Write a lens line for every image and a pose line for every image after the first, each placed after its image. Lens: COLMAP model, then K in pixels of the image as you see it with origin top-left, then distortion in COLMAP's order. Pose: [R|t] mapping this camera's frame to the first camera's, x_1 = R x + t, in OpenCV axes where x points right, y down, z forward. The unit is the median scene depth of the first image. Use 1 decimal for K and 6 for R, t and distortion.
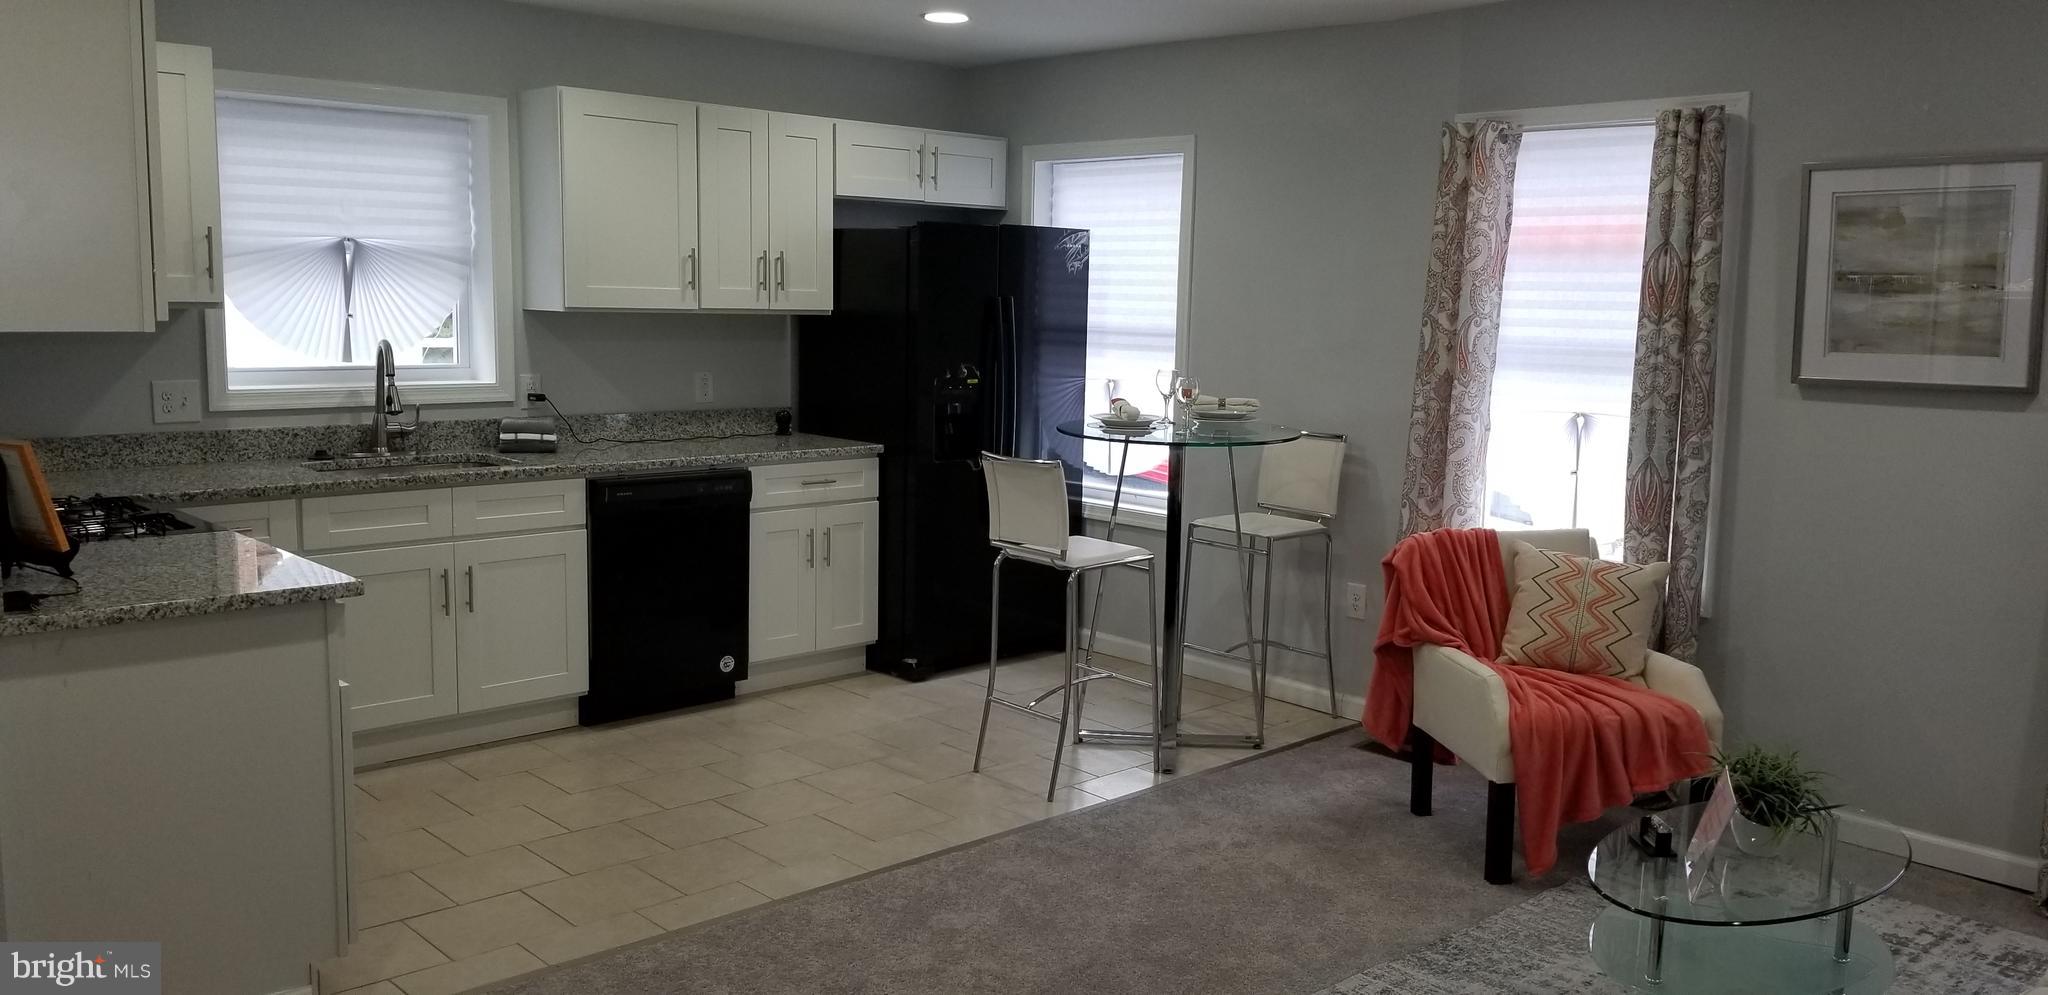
lens RADIAL K [[1587.1, 0, 1024.0], [0, 1587.1, 497.5], [0, 0, 1]] dist [0.053448, -0.168134]
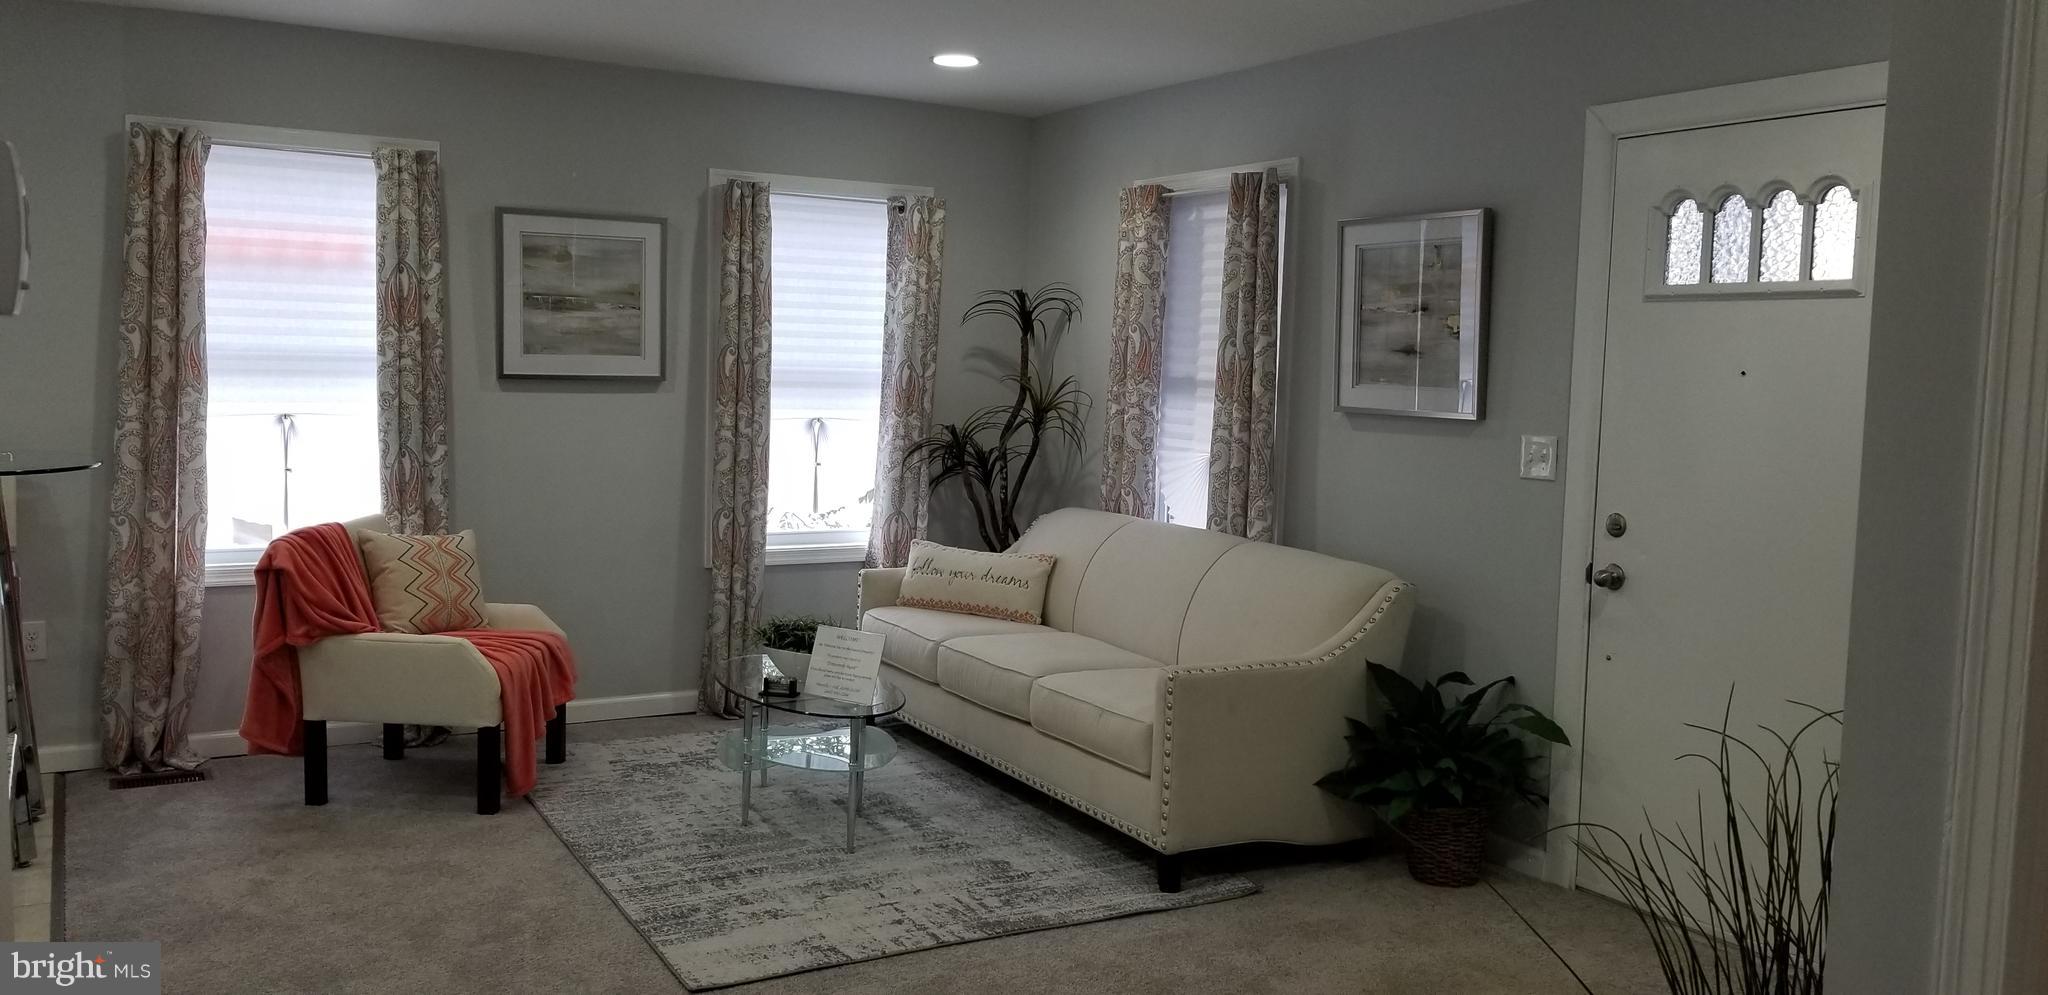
lens RADIAL K [[1548.6, 0, 1030.6], [0, 1548.6, 515.7], [0, 0, 1]] dist [0.085908, -0.152383]
pose [[0.201811, -0.112970, 0.972888, -0.647556], [0.100097, 0.990503, 0.094251, -0.038122], [-0.974296, 0.078363, 0.211202, 0.324058]]
